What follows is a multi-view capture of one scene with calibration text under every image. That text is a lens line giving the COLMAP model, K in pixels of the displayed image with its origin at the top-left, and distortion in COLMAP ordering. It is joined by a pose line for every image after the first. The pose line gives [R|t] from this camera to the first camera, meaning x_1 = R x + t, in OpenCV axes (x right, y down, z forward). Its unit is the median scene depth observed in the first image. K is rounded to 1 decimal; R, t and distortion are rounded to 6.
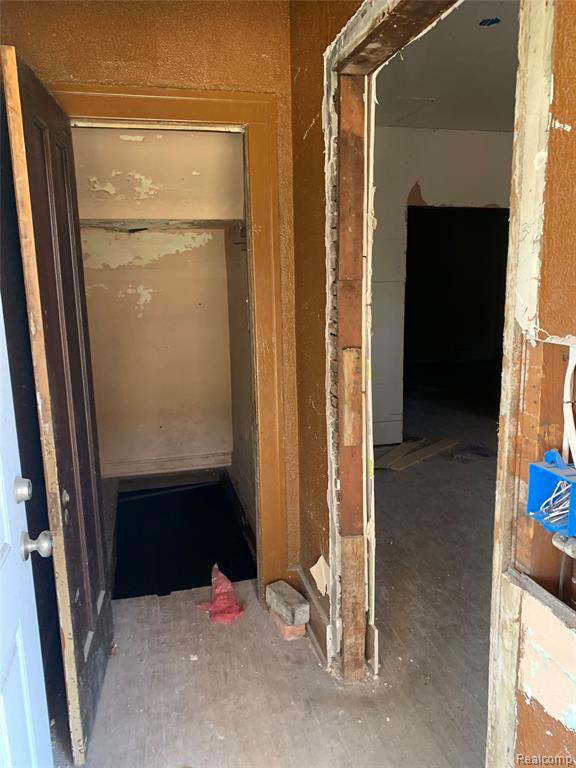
lens RADIAL K [[584.3, 0, 283.9], [0, 584.3, 371.9], [0, 0, 1]] dist [0.034930, -0.032337]
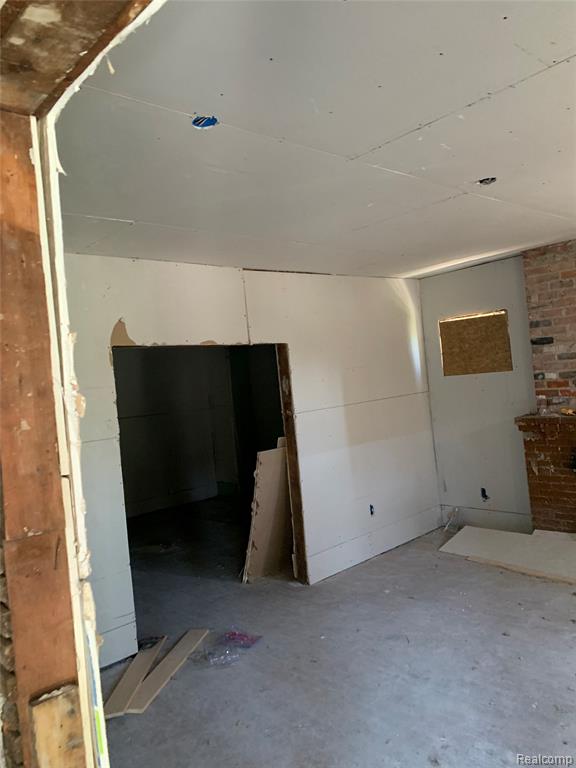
lens RADIAL K [[584.3, 0, 283.9], [0, 584.3, 371.9], [0, 0, 1]] dist [0.034930, -0.032337]
pose [[0.875924, -0.057704, 0.478986, 0.070221], [0.160452, 0.971149, -0.176424, -0.165139], [-0.454986, 0.231388, 0.859911, 0.494977]]
